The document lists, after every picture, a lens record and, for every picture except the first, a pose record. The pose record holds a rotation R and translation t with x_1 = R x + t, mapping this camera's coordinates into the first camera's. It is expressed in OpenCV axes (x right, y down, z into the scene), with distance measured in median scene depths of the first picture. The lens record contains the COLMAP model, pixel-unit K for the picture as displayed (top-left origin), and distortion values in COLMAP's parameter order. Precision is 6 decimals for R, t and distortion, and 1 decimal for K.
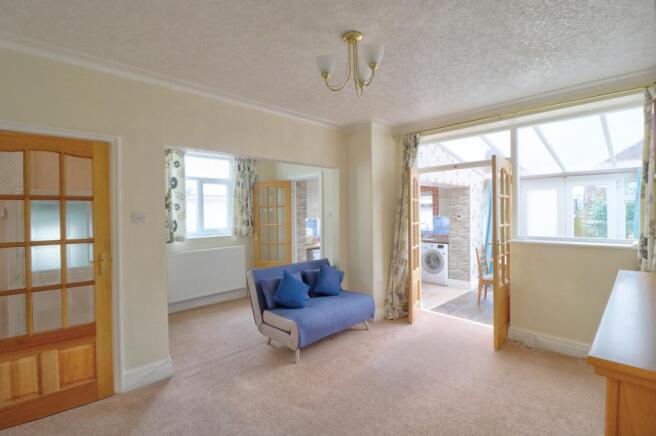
lens RADIAL K [[310.7, 0, 325.8], [0, 310.7, 217.5], [0, 0, 1]] dist [0.000192, -0.010815]
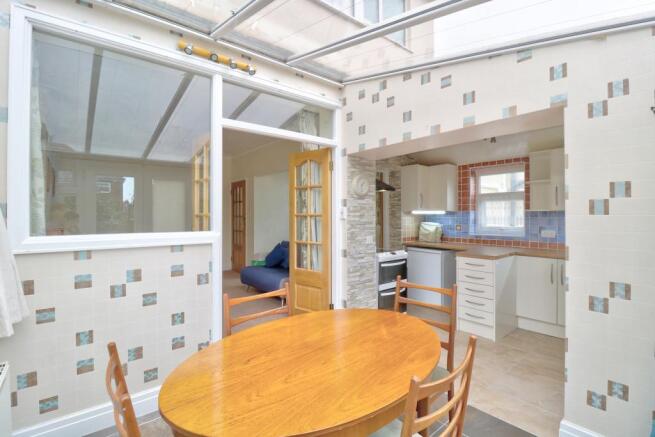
lens RADIAL K [[310.2, 0, 334.2], [0, 310.2, 213.1], [0, 0, 1]] dist [0.000192, -0.010815]
pose [[-0.058665, 0.006247, -0.998258, 0.739922], [-0.006842, 0.999954, 0.006660, 0.004331], [0.998254, 0.007221, -0.058620, 0.752357]]
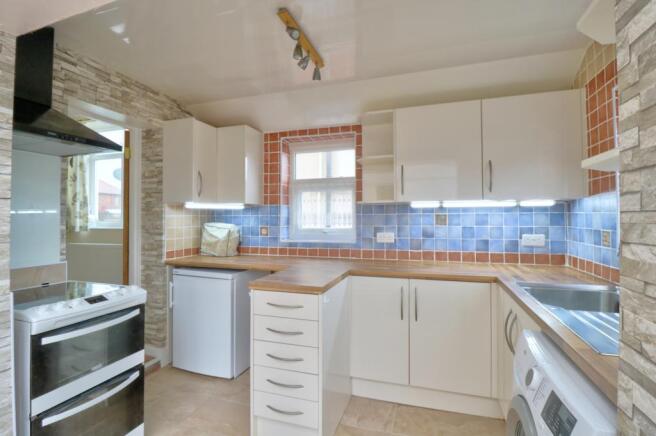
lens RADIAL K [[310.7, 0, 334.6], [0, 310.7, 214.8], [0, 0, 1]] dist [0.000192, -0.010815]
pose [[0.487000, 0.001730, -0.873400, 0.434373], [-0.013551, 0.999893, -0.005576, 0.019024], [0.873297, 0.014551, 0.486971, 0.874068]]
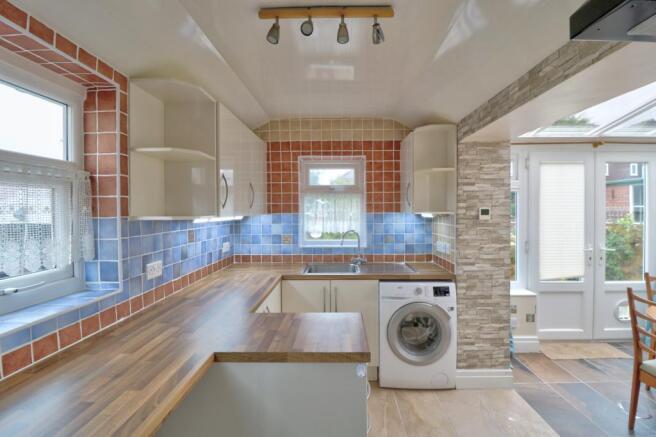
lens RADIAL K [[310.7, 0, 333.8], [0, 310.7, 214.0], [0, 0, 1]] dist [0.000192, -0.010815]
pose [[0.702707, -0.001479, 0.711478, 0.002720], [0.010076, 0.999918, -0.007874, 0.000188], [-0.711408, 0.012702, 0.702664, 0.829797]]
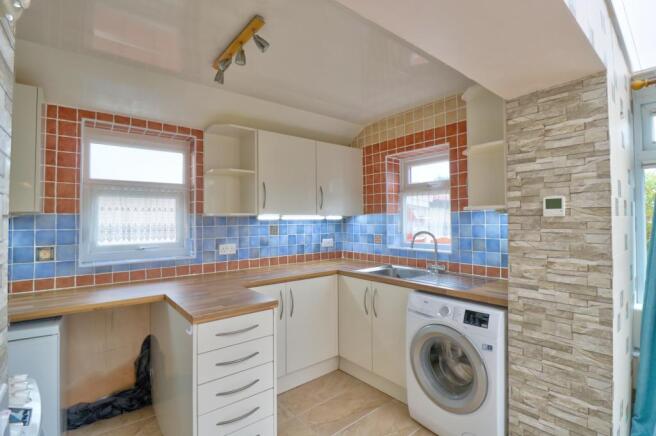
lens RADIAL K [[310.7, 0, 327.3], [0, 310.7, 215.9], [0, 0, 1]] dist [0.000192, -0.010815]
pose [[0.996867, 0.001170, -0.079084, 0.263760], [-0.003569, 0.999538, -0.030198, 0.013391], [0.079013, 0.030386, 0.996410, 0.722878]]
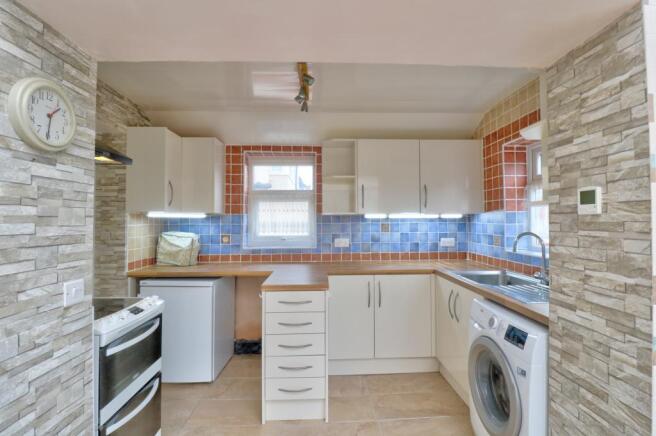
lens RADIAL K [[310.7, 0, 336.5], [0, 310.7, 215.2], [0, 0, 1]] dist [0.000192, -0.010815]
pose [[0.760119, -0.002987, -0.649777, 0.421405], [-0.013633, 0.999696, -0.020543, 0.012114], [0.649641, 0.024473, 0.759847, 0.745559]]
